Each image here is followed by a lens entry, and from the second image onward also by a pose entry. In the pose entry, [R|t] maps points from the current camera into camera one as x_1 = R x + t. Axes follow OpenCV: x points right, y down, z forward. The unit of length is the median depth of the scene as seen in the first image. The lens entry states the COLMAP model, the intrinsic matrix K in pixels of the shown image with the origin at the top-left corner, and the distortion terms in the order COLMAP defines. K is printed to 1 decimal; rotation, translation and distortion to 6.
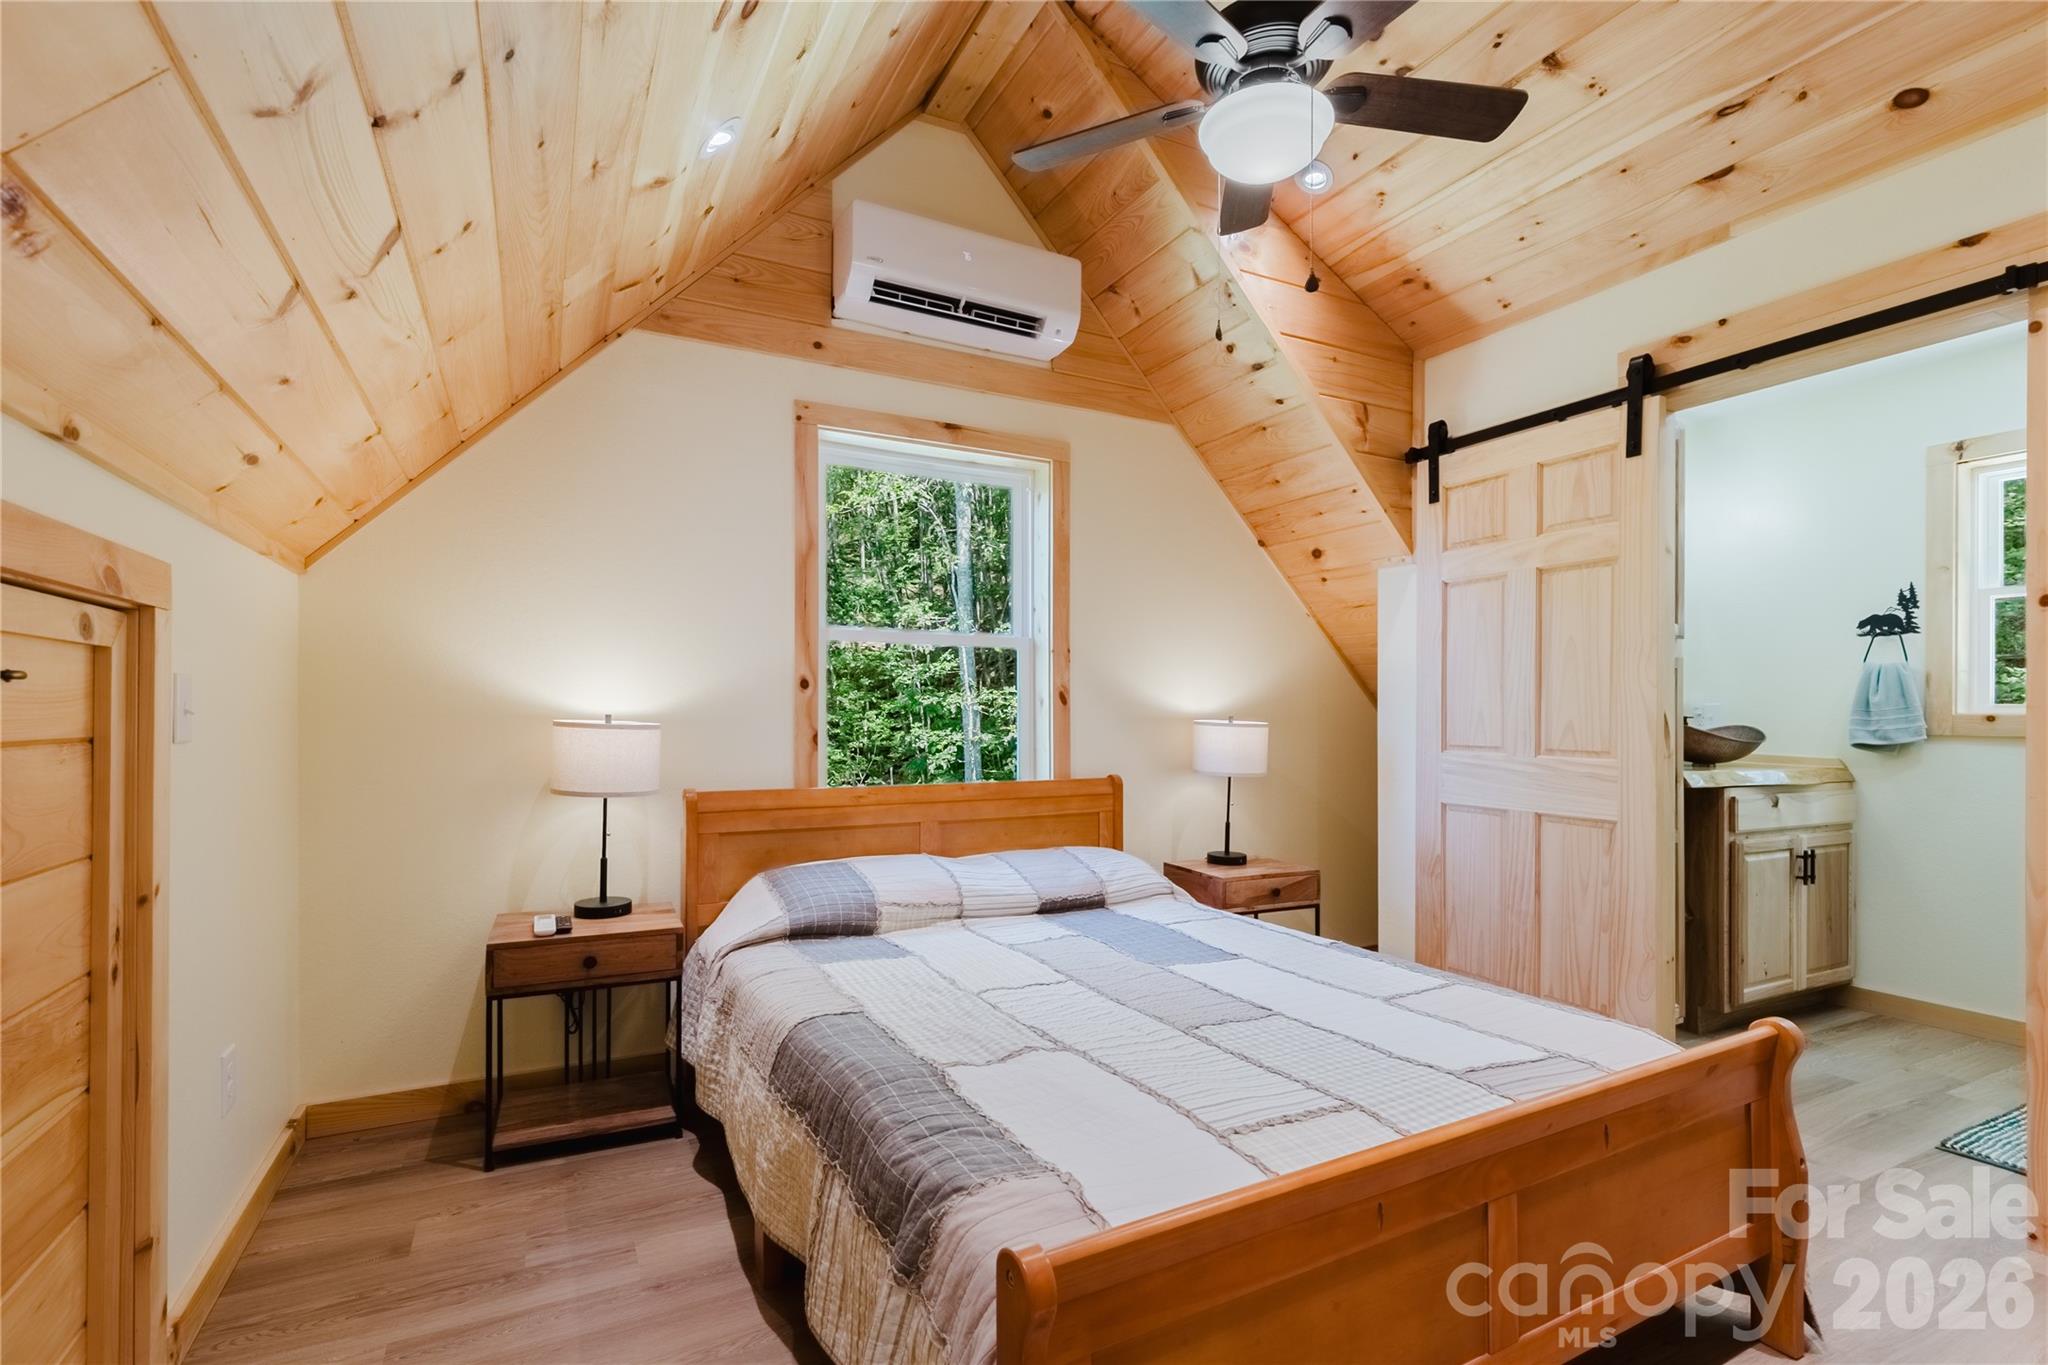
lens RADIAL K [[934.6, 0, 1030.5], [0, 934.6, 713.0], [0, 0, 1]] dist [0.014982, -0.000692]
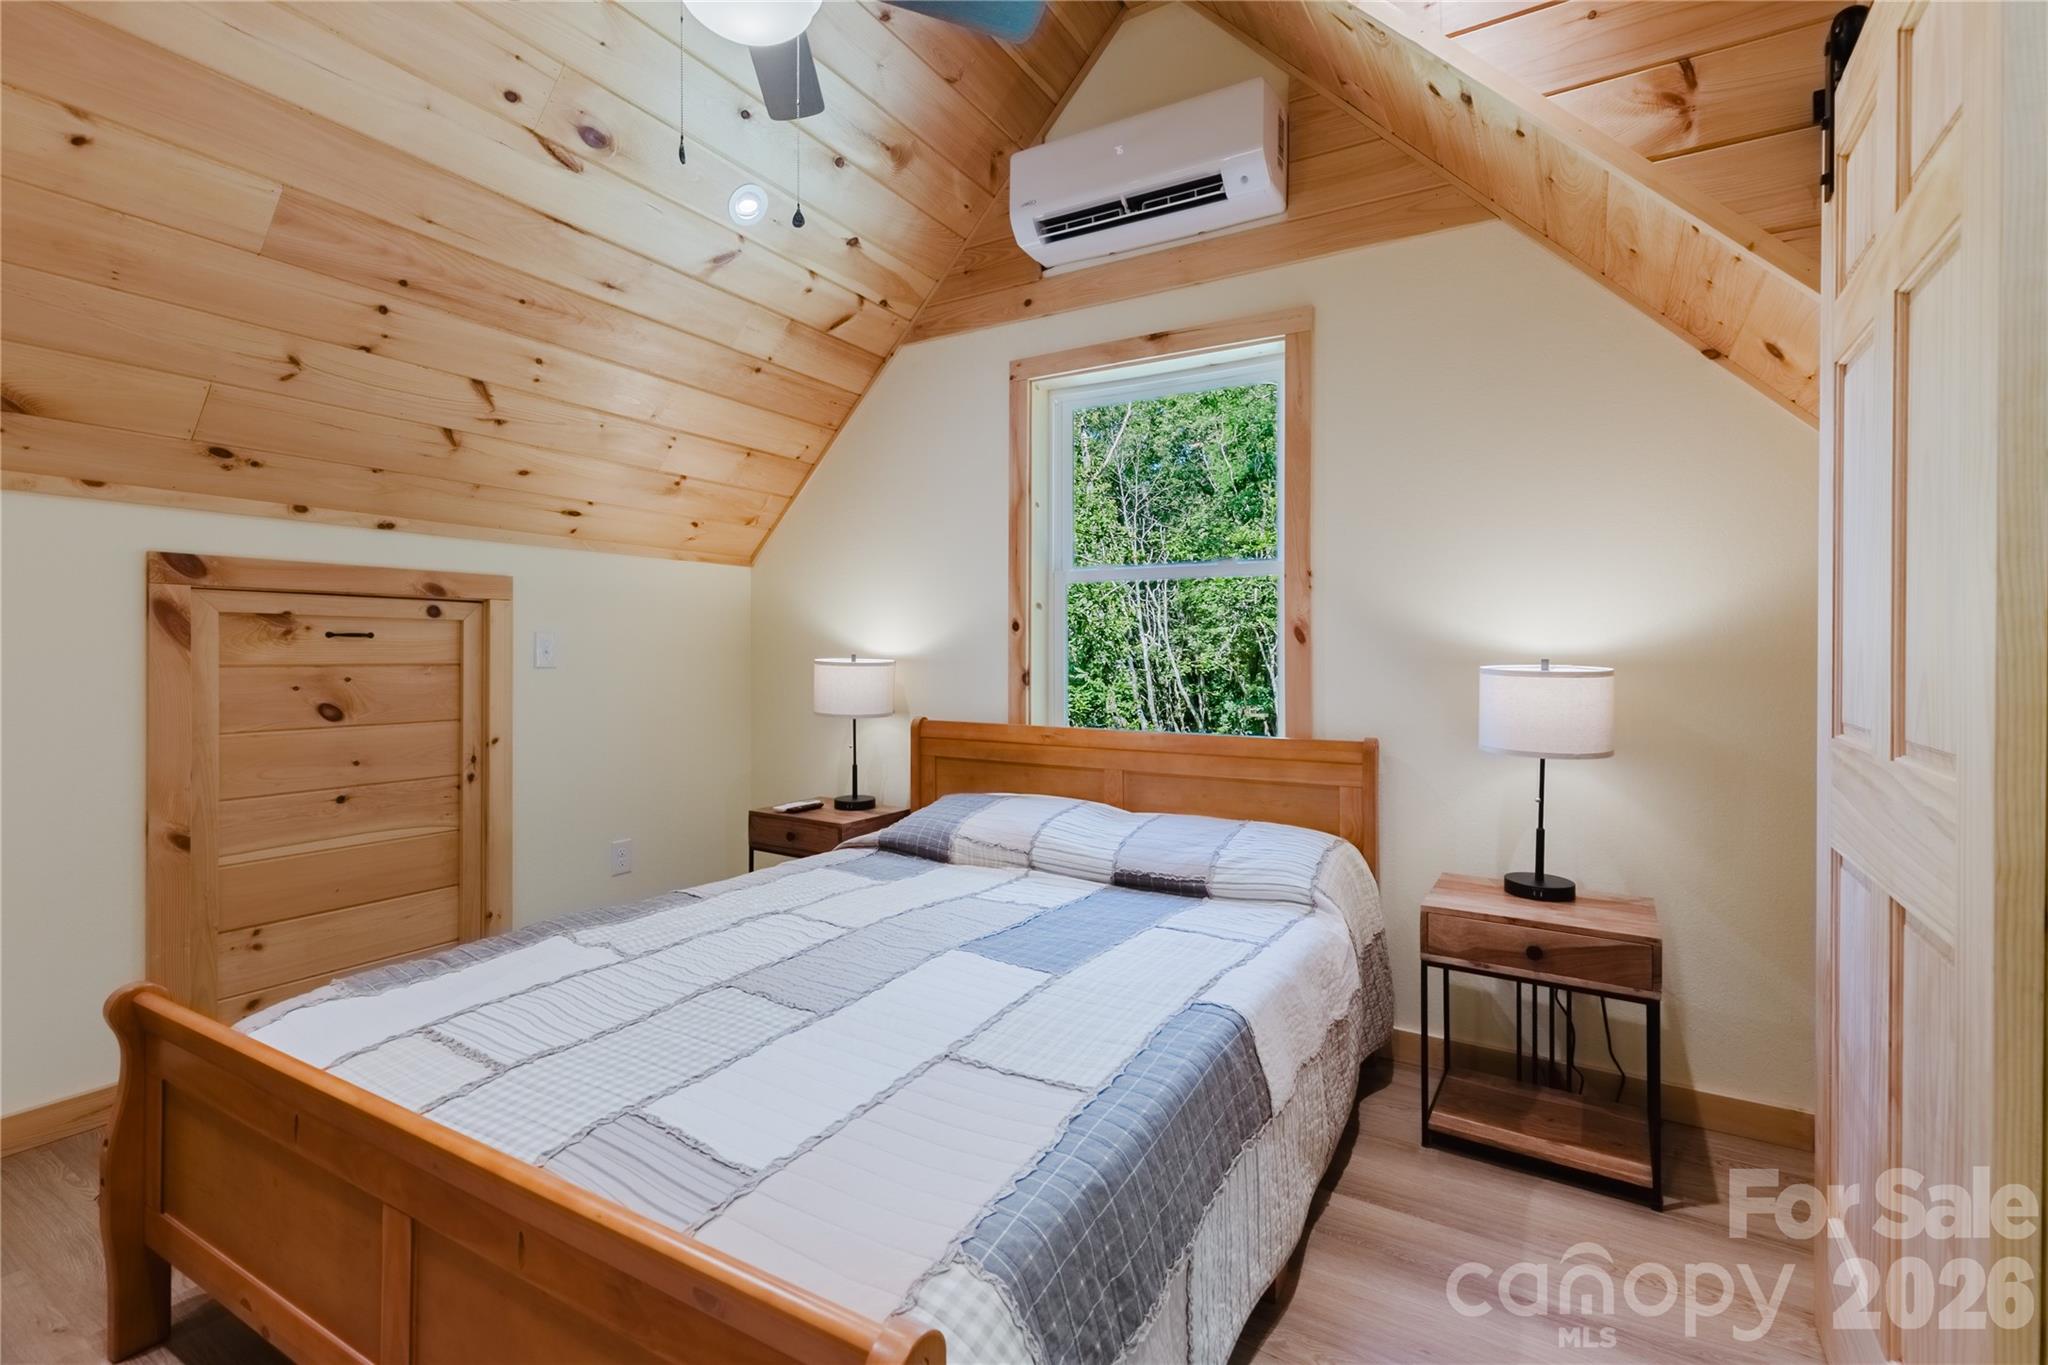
lens RADIAL K [[934.6, 0, 1023.5], [0, 934.6, 661.1], [0, 0, 1]] dist [0.014982, -0.000692]
pose [[0.523736, 0.006524, -0.851856, 0.561827], [-0.003102, 0.999979, 0.005751, 0.002064], [0.851875, -0.000369, 0.523745, 0.378019]]
